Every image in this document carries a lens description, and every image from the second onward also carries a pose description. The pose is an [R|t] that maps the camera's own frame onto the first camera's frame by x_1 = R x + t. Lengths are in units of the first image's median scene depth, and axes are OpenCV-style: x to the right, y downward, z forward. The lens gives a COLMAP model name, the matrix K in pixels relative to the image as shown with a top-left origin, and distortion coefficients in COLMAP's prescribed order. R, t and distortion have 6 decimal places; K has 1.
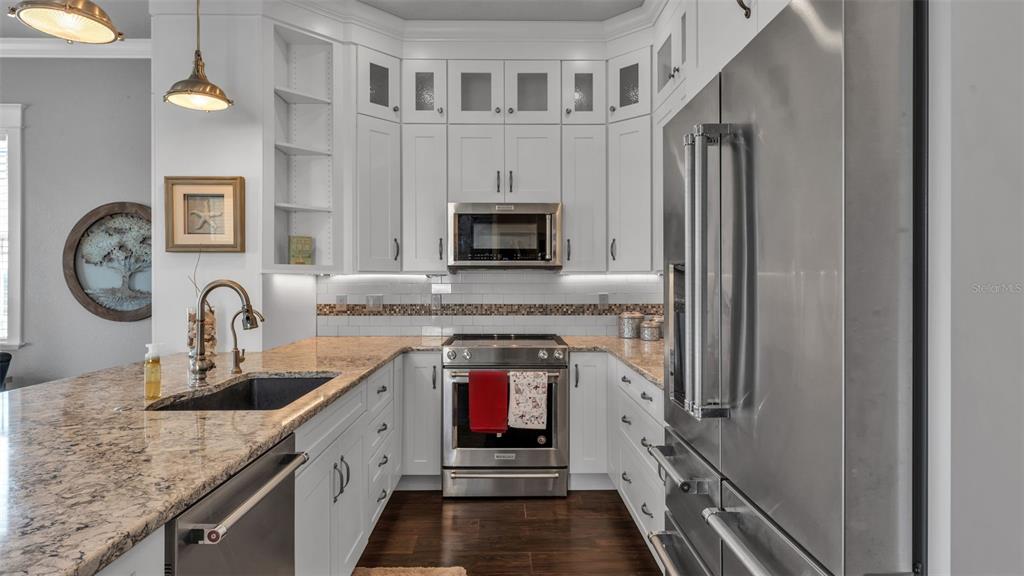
lens RADIAL K [[565.9, 0, 512.1], [0, 565.9, 283.8], [0, 0, 1]] dist [0.003191, 0.000564]
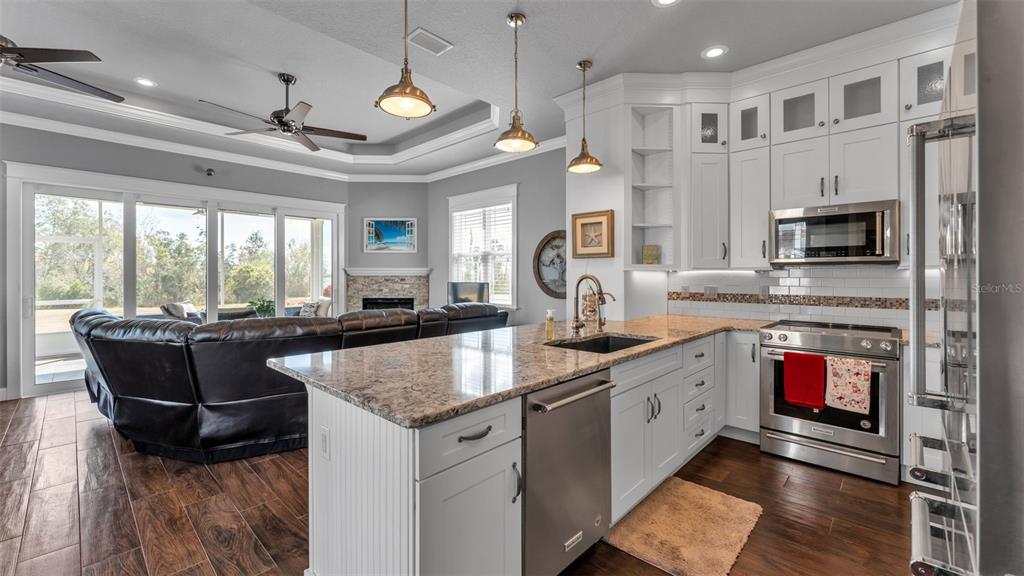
lens RADIAL K [[414.2, 0, 513.2], [0, 414.2, 279.4], [0, 0, 1]] dist [-0.000530, 0.000028]
pose [[0.720923, 0.006066, -0.692989, 0.113684], [-0.003385, 0.999981, 0.005233, 0.000895], [0.693007, -0.001427, 0.720929, -0.022775]]
